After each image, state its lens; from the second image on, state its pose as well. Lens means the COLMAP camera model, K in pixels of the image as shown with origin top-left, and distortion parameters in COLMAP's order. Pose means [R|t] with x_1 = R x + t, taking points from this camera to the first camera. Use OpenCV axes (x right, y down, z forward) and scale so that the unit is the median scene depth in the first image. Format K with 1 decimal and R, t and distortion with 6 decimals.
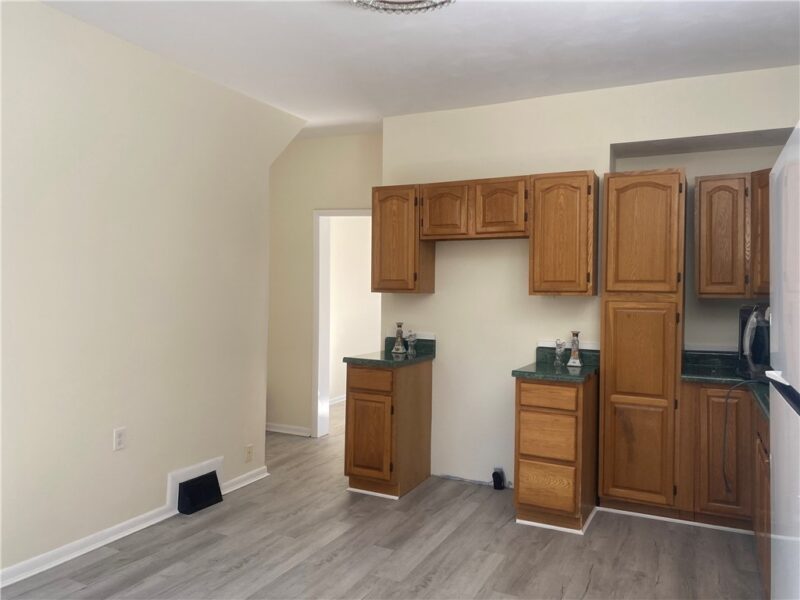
lens RADIAL K [[610.6, 0, 400.8], [0, 610.6, 292.9], [0, 0, 1]] dist [0.054996, -0.081761]
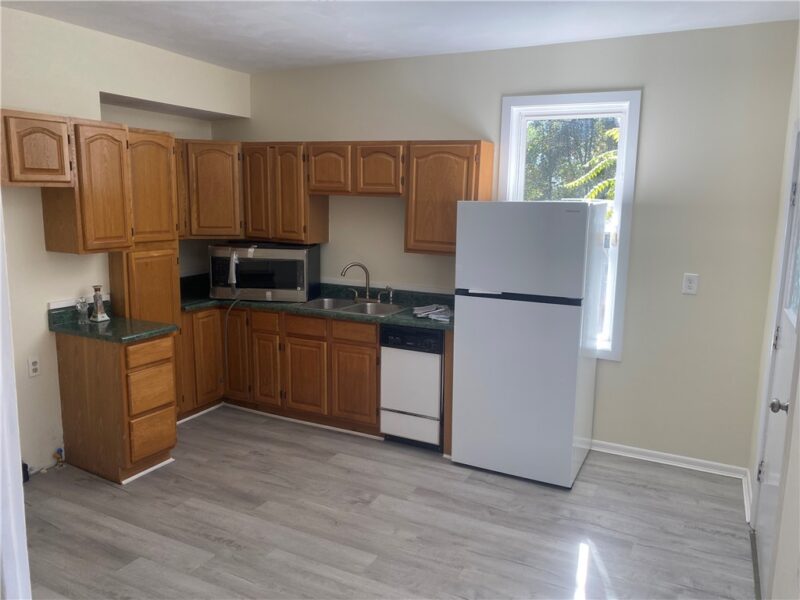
lens RADIAL K [[610.6, 0, 403.9], [0, 610.6, 298.0], [0, 0, 1]] dist [0.054996, -0.081761]
pose [[0.004658, -0.178668, 0.983898, -0.753764], [-0.020570, 0.983684, 0.178727, -0.114347], [-0.999778, -0.021071, 0.000907, 0.560578]]
